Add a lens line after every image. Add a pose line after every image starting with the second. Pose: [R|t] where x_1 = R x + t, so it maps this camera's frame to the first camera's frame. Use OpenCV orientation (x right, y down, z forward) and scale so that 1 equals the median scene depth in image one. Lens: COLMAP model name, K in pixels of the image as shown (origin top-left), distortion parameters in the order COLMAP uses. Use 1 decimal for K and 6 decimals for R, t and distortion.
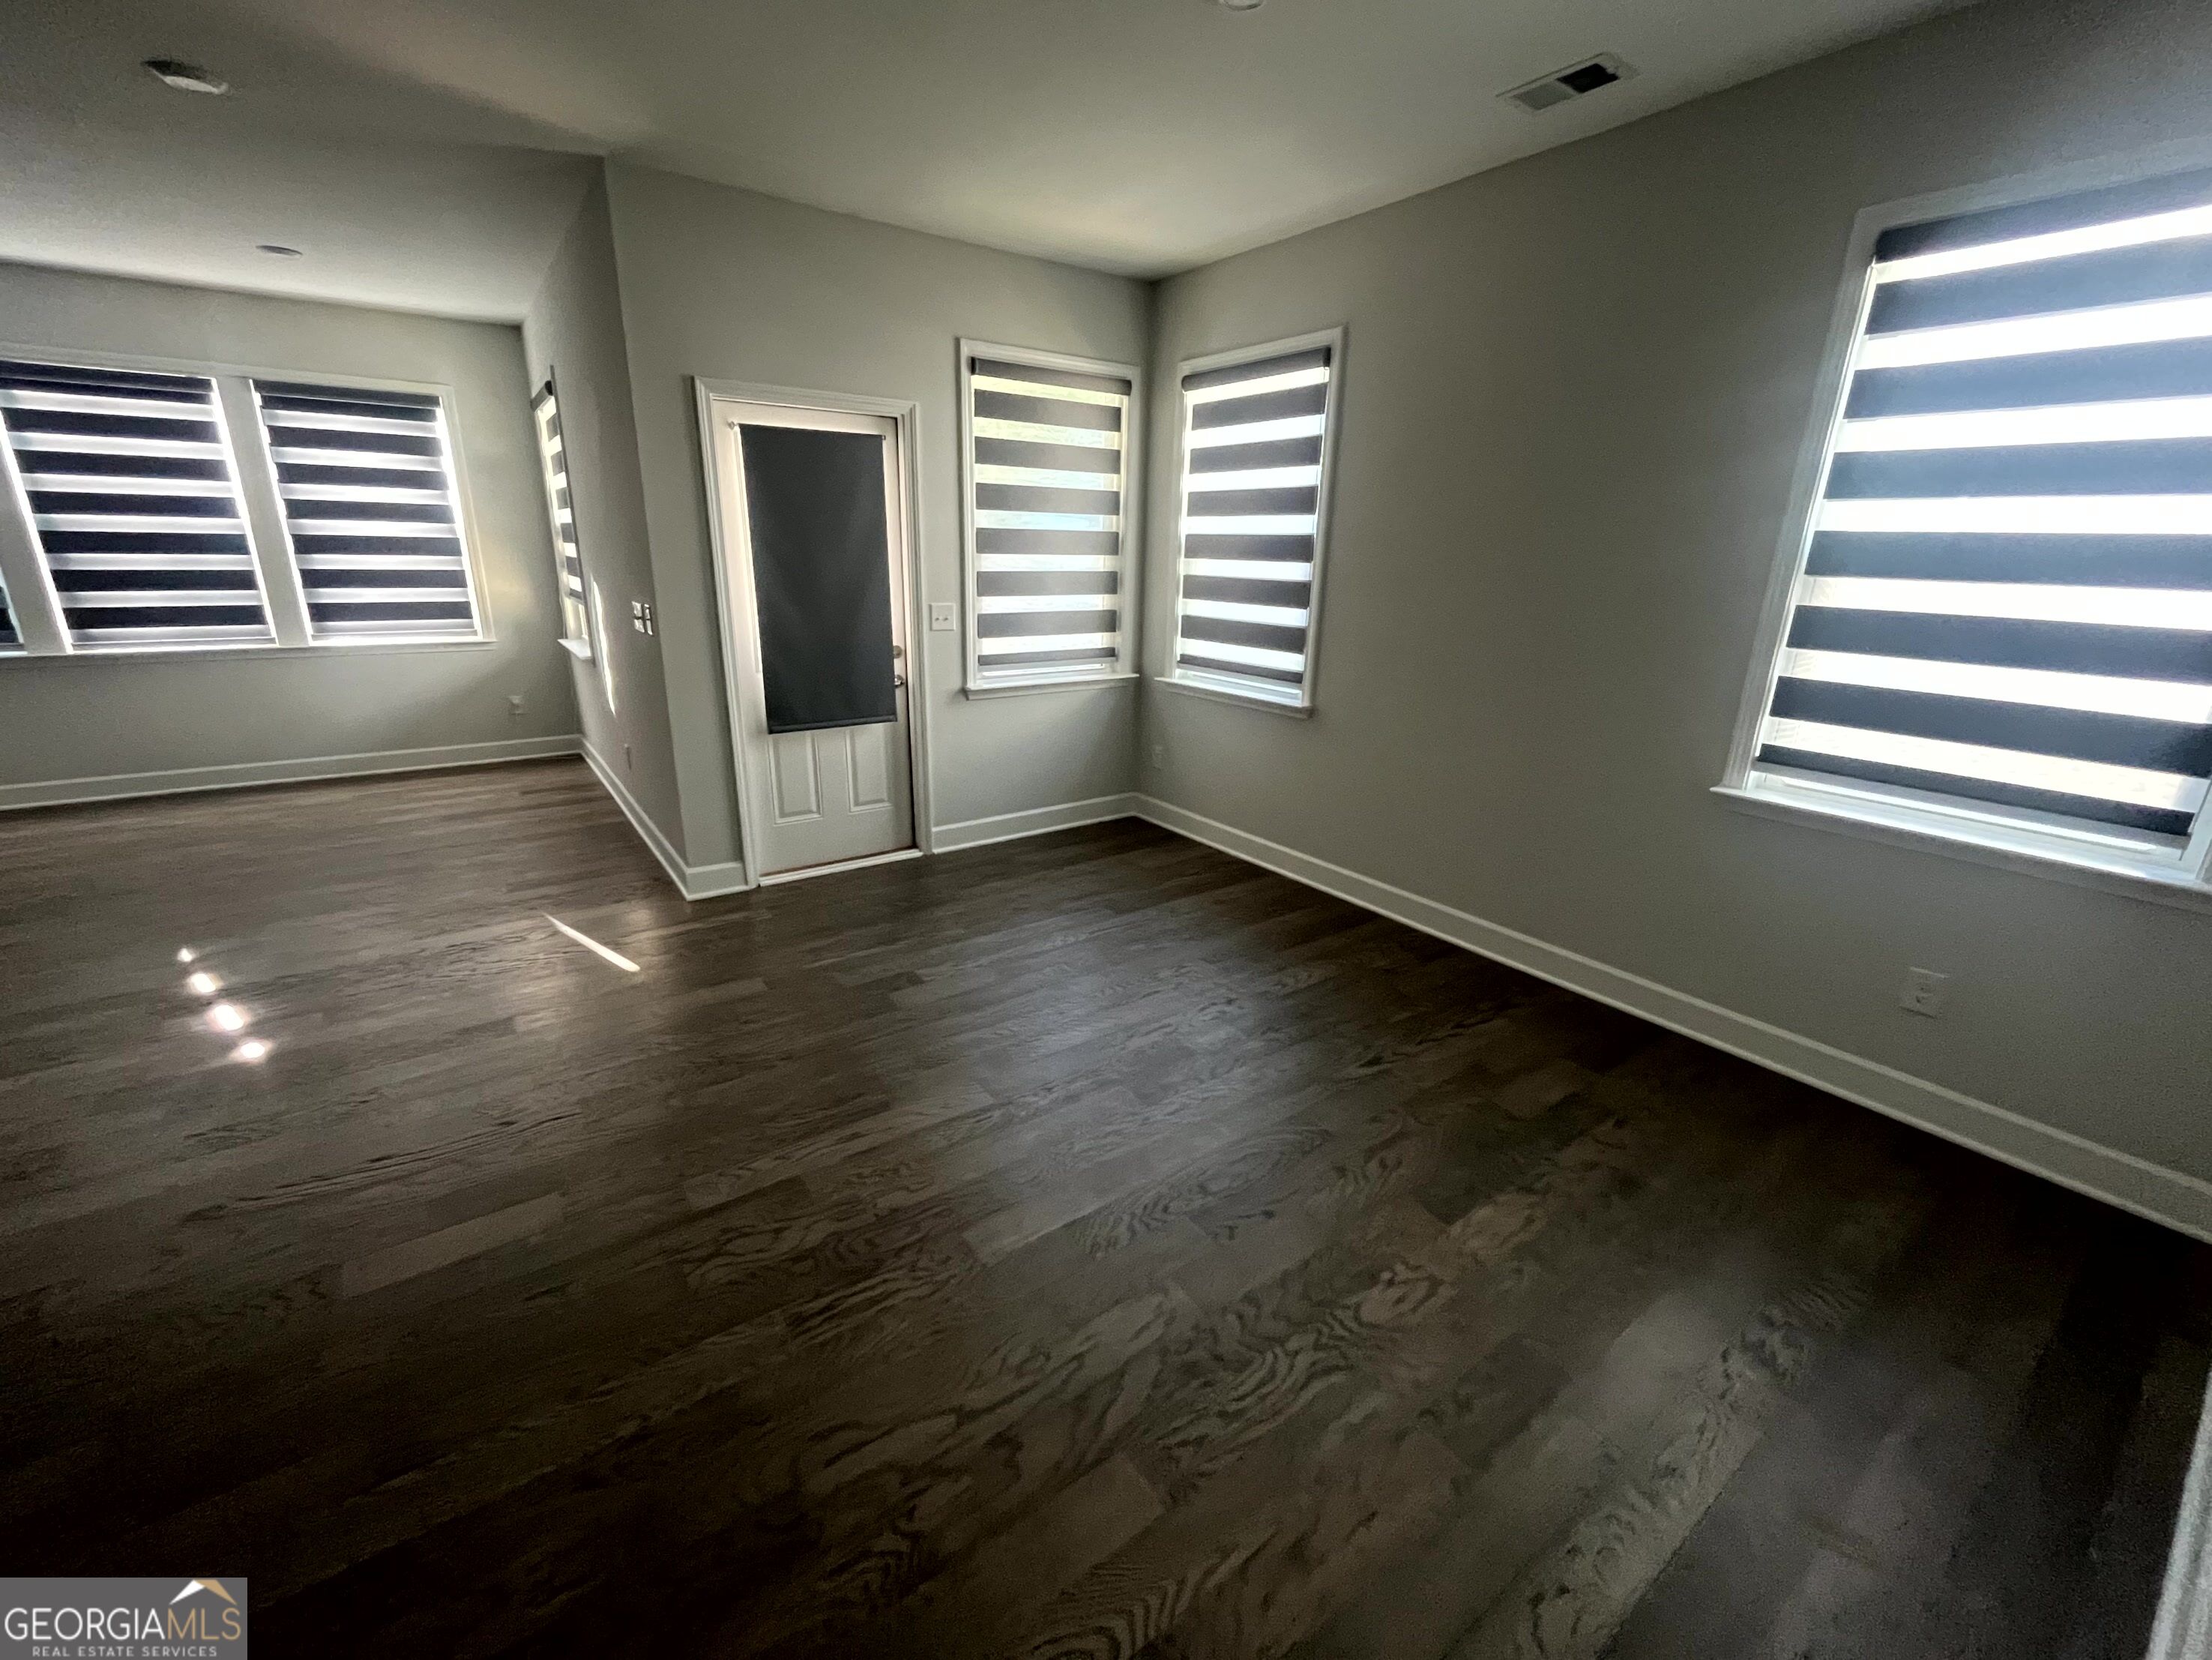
lens RADIAL K [[898.1, 0, 1104.7], [0, 898.1, 821.0], [0, 0, 1]] dist [-0.004336, 0.000353]
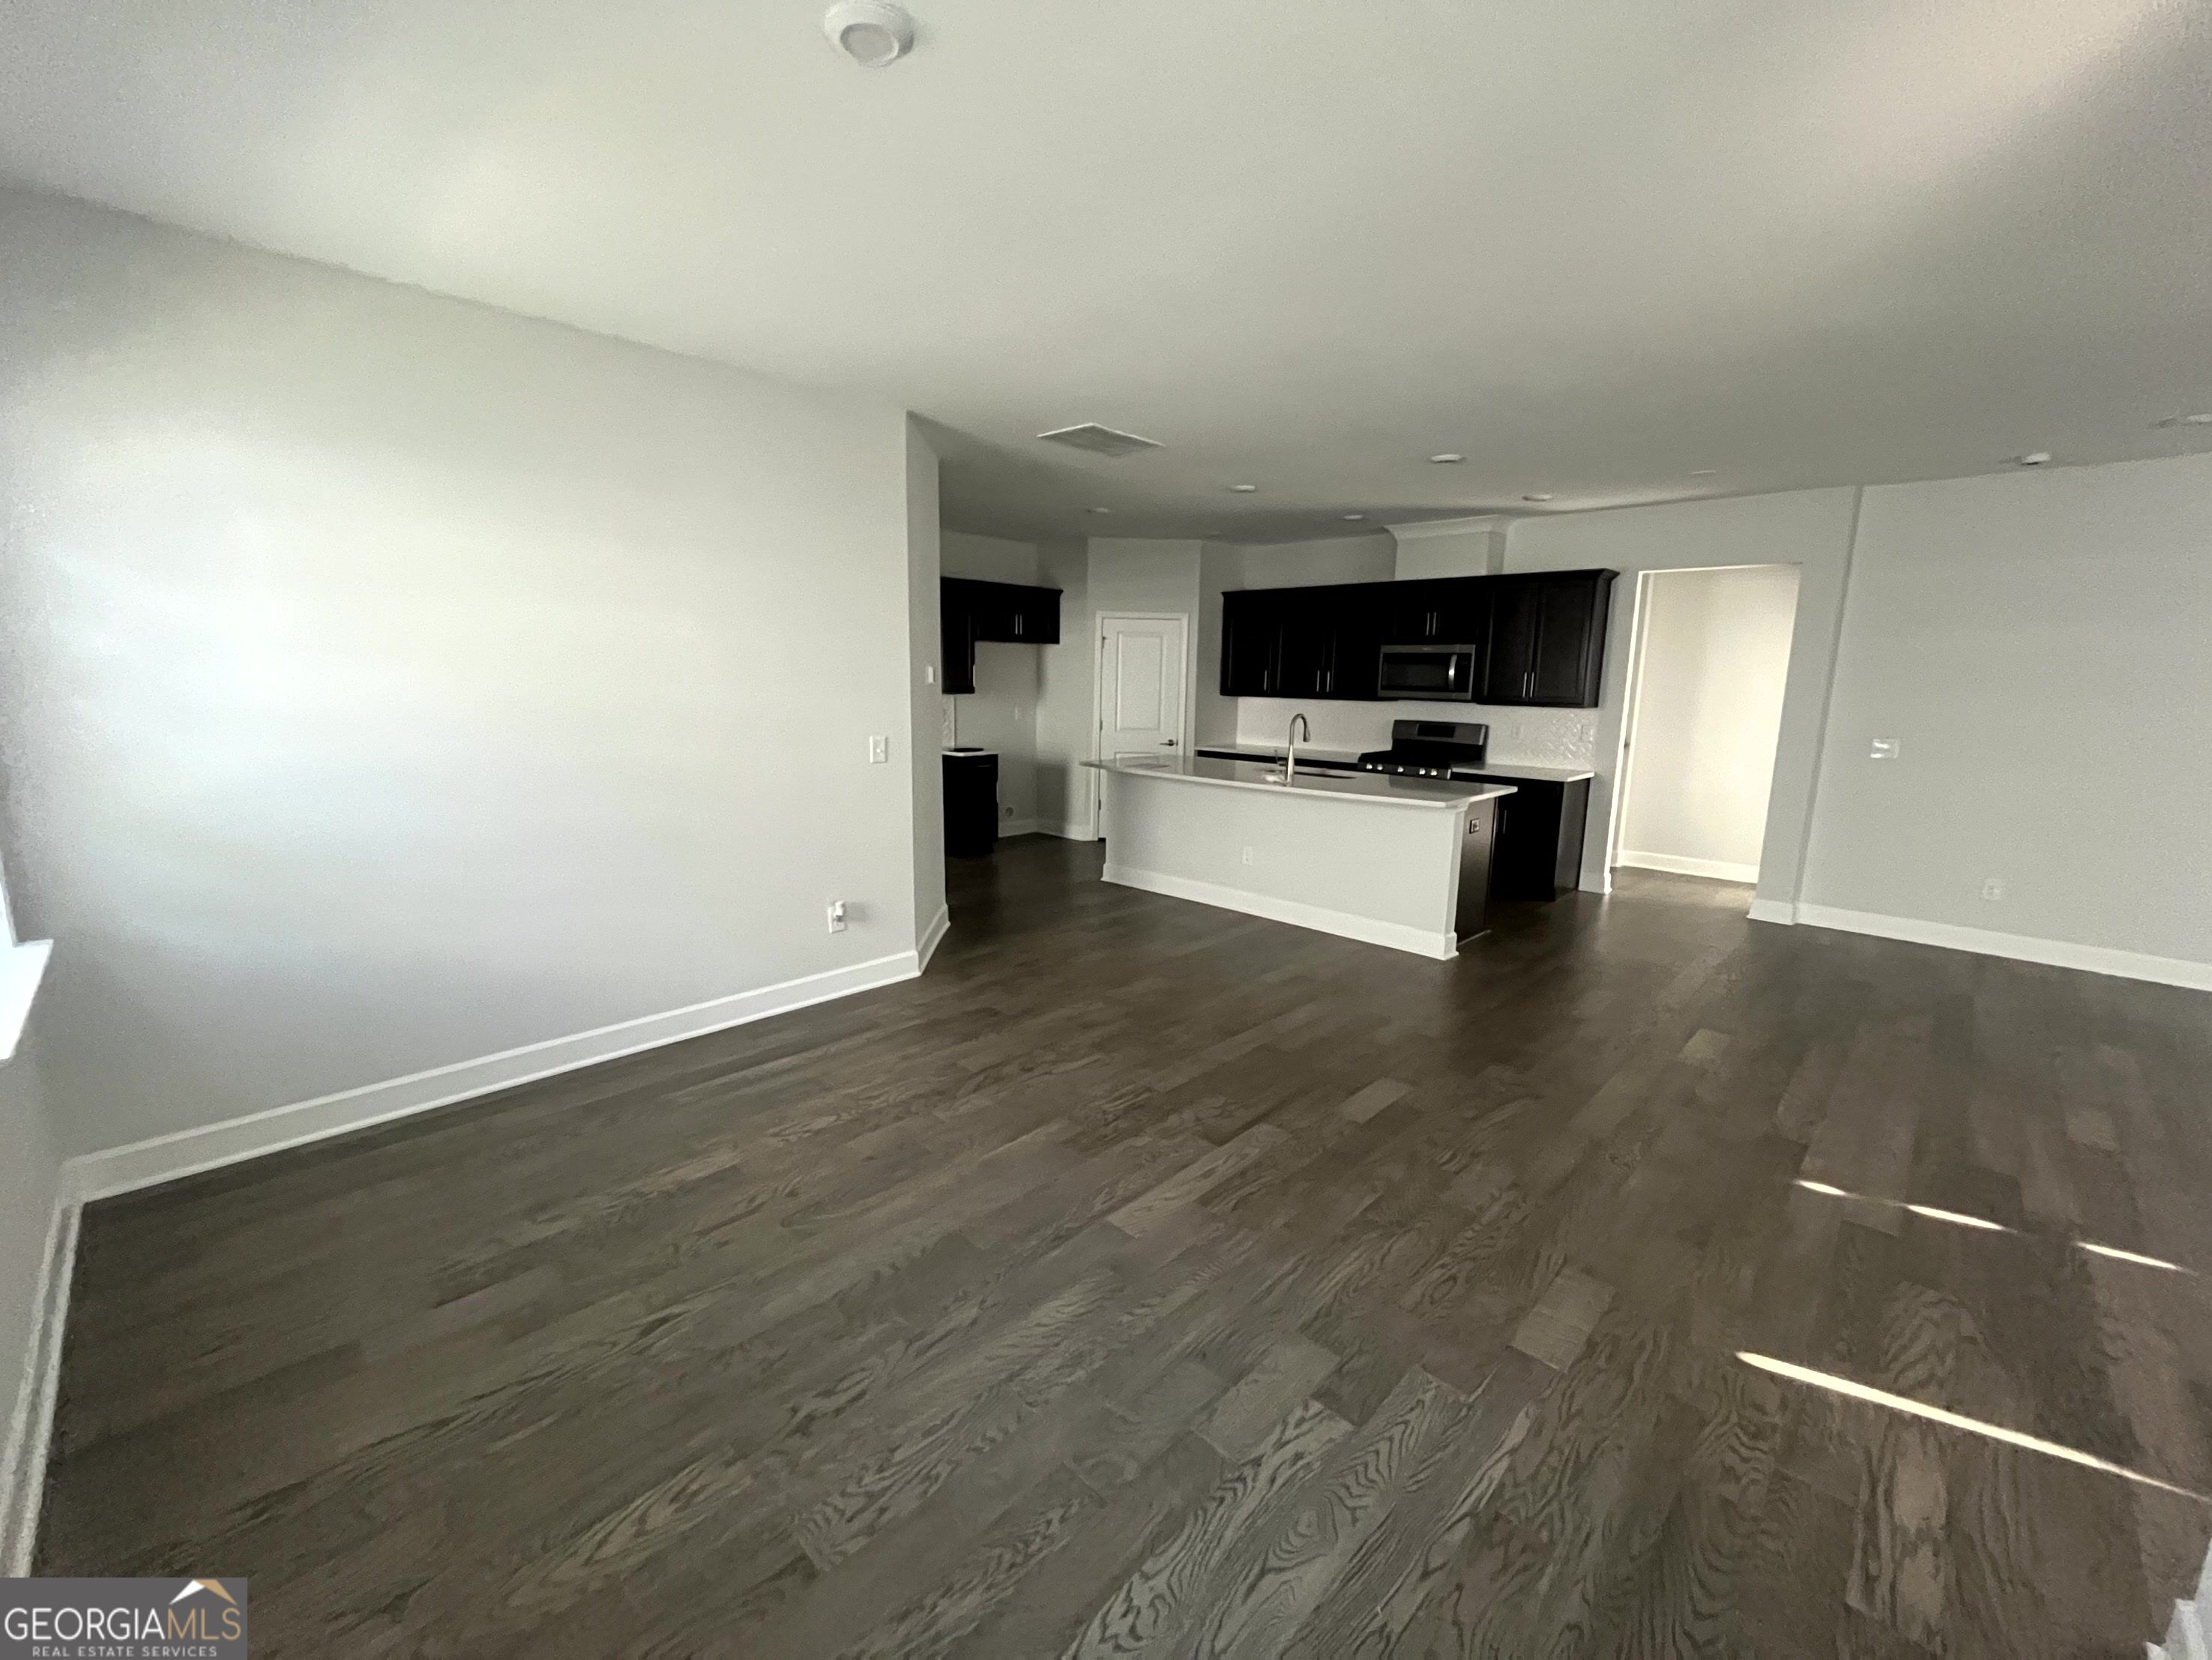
lens RADIAL K [[898.1, 0, 1090.4], [0, 898.1, 826.8], [0, 0, 1]] dist [-0.004336, 0.000353]
pose [[-0.986577, -0.008606, -0.163071, 0.034654], [-0.081302, 0.891929, 0.444807, -0.281453], [0.141620, 0.452095, -0.880656, 0.880780]]
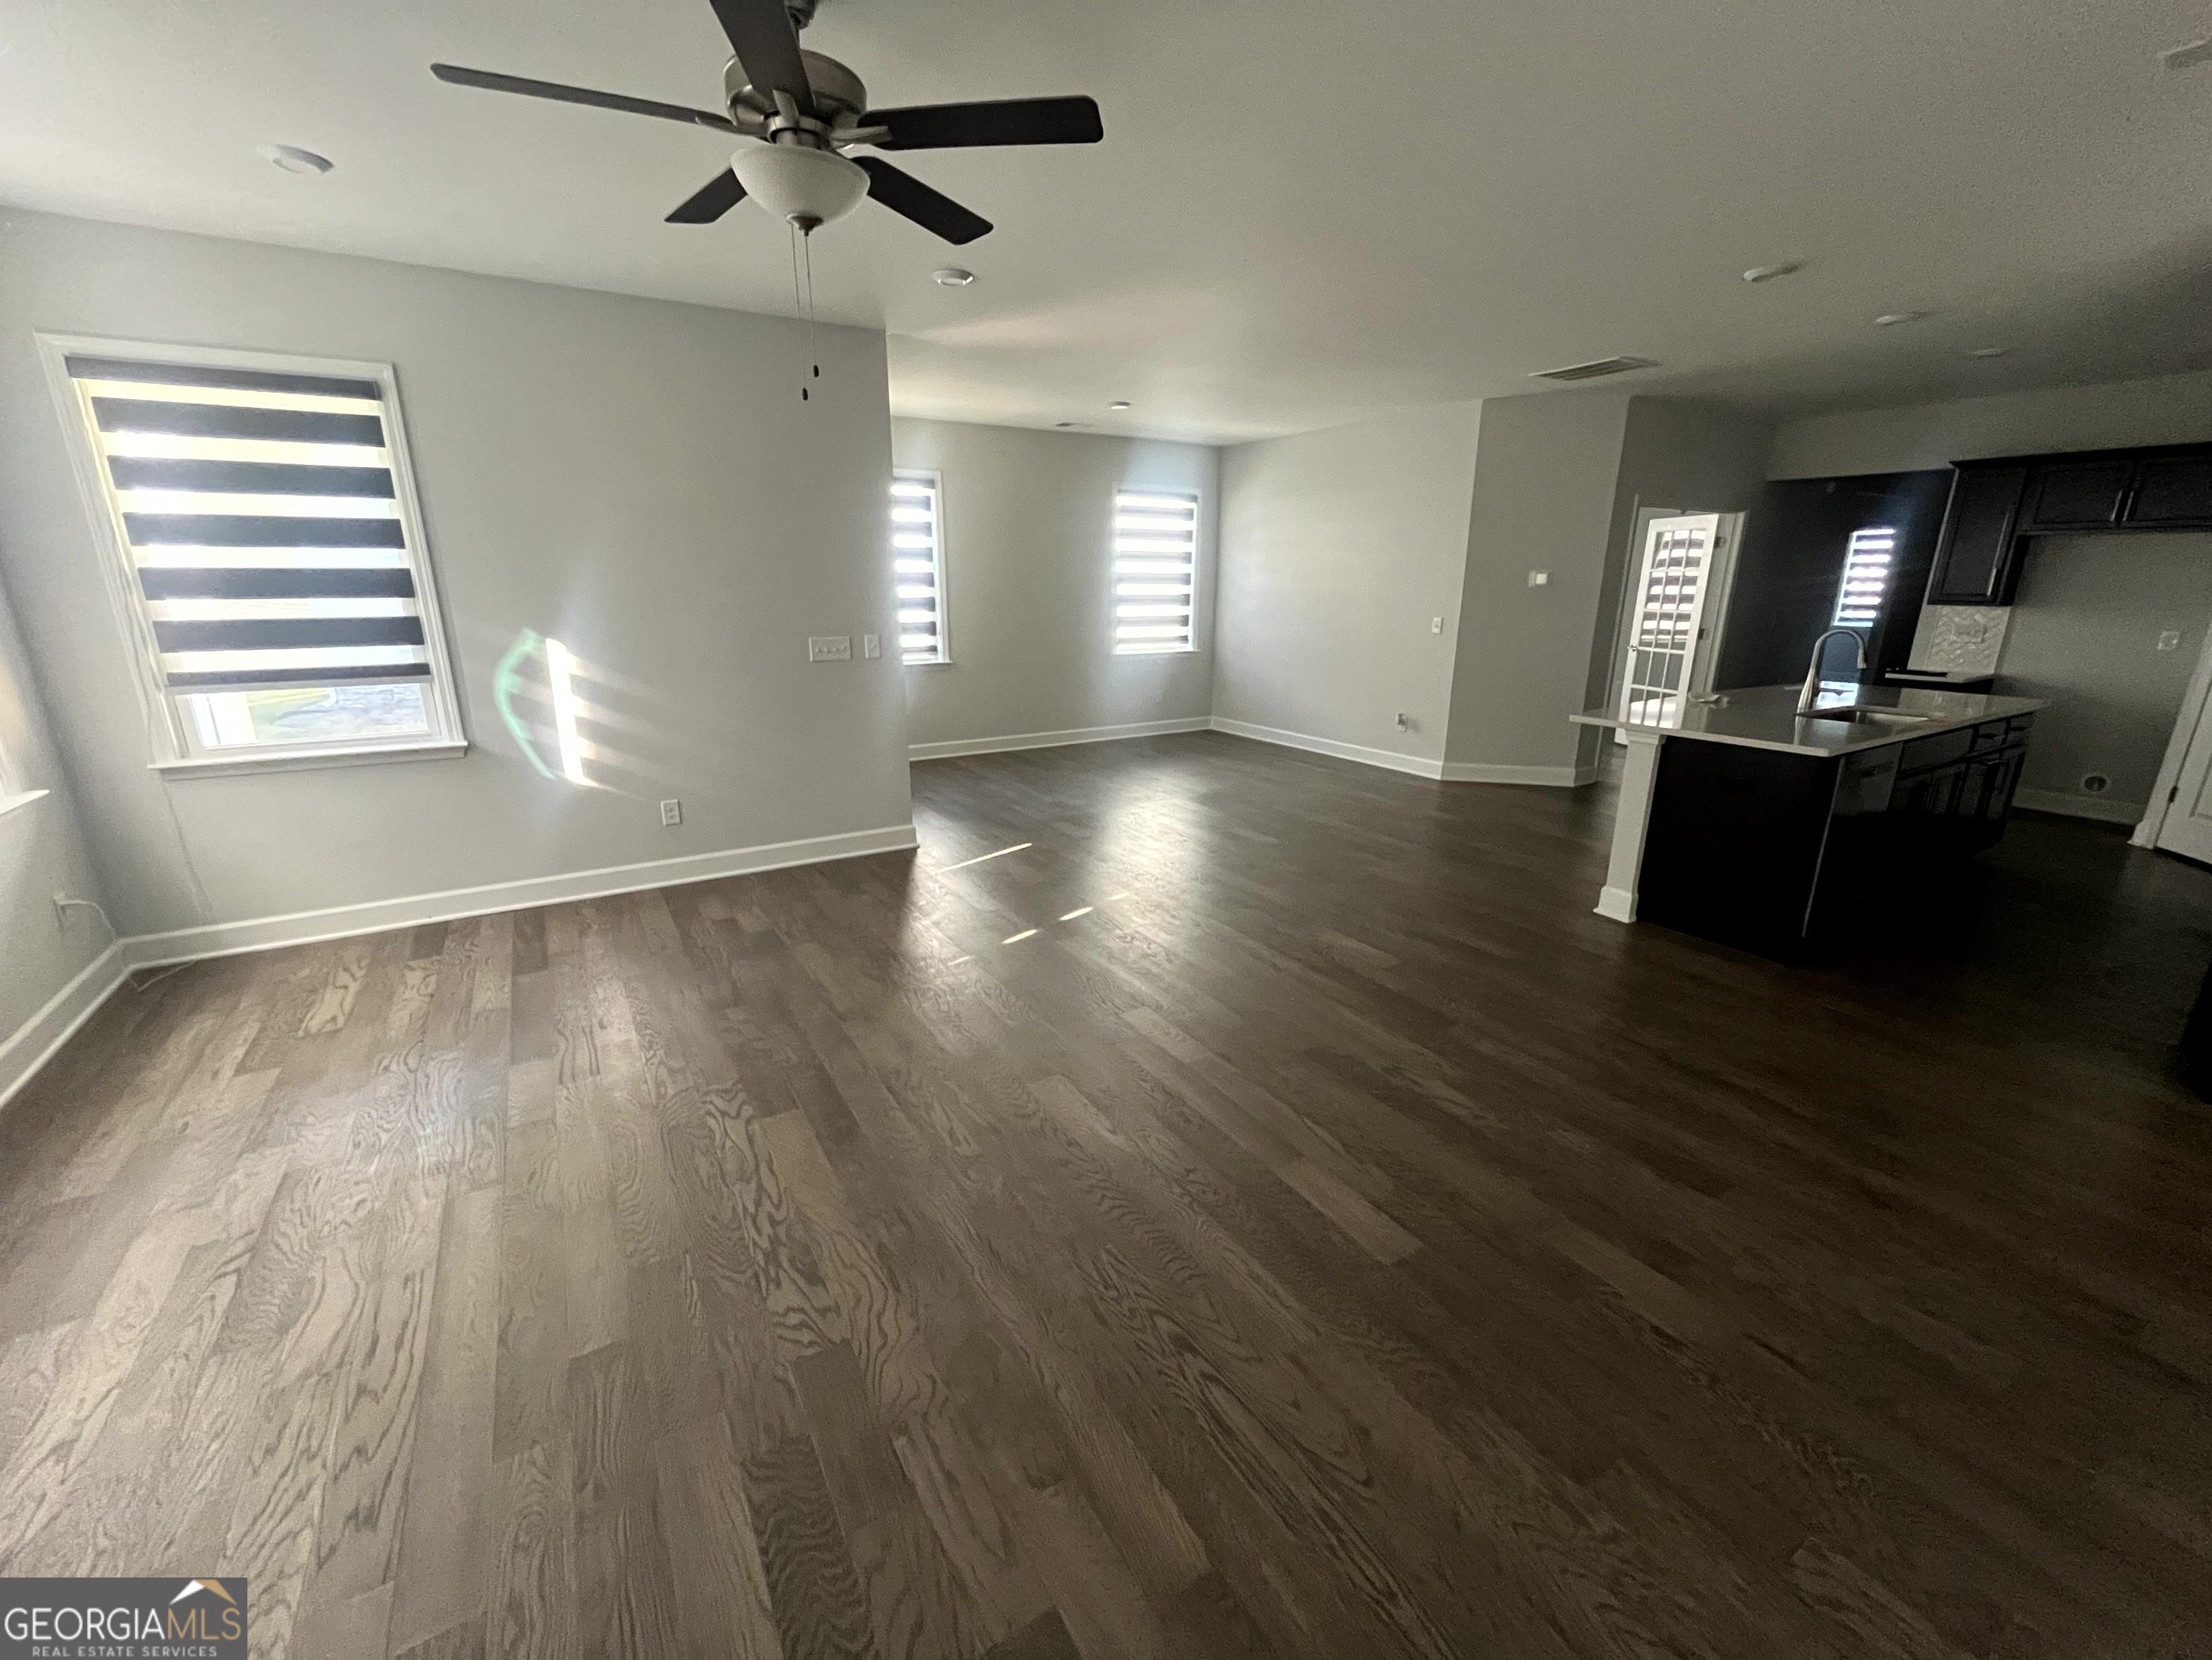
lens RADIAL K [[898.1, 0, 1099.1], [0, 898.1, 820.5], [0, 0, 1]] dist [-0.004336, 0.000353]
pose [[0.077132, -0.283855, 0.955760, -1.375561], [0.293126, 0.922706, 0.250382, -0.166116], [-0.952957, 0.260846, 0.154376, 0.410228]]
